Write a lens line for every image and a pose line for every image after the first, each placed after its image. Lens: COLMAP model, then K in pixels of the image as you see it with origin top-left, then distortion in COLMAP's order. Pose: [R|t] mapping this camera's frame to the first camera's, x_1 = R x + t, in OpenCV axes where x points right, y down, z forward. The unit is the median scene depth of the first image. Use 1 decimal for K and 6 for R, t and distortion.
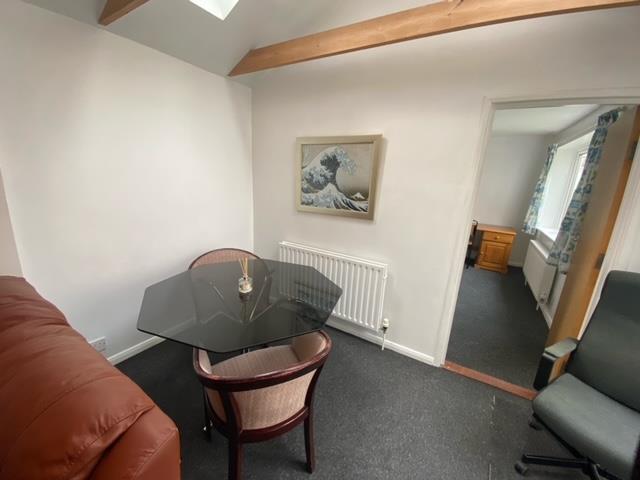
lens RADIAL K [[258.1, 0, 320.0], [0, 258.1, 240.0], [0, 0, 1]] dist [0.000253, -0.017413]
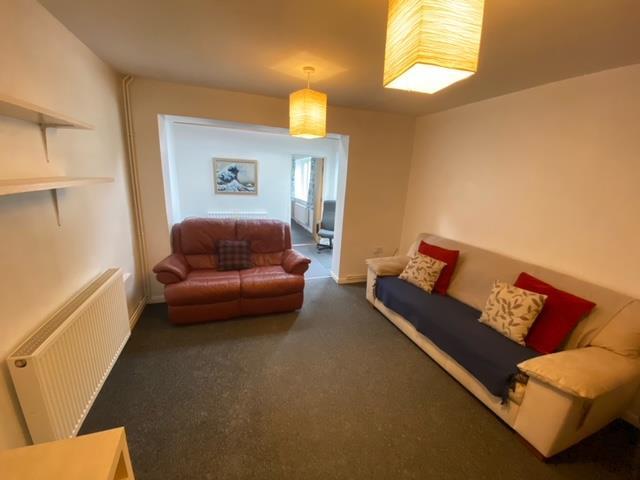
lens RADIAL K [[258.1, 0, 320.0], [0, 258.1, 240.0], [0, 0, 1]] dist [0.000253, -0.017413]
pose [[0.623366, -0.196533, 0.756828, -1.263301], [0.175220, 0.978393, 0.109748, 0.166864], [-0.762045, 0.064198, 0.644334, -0.924805]]
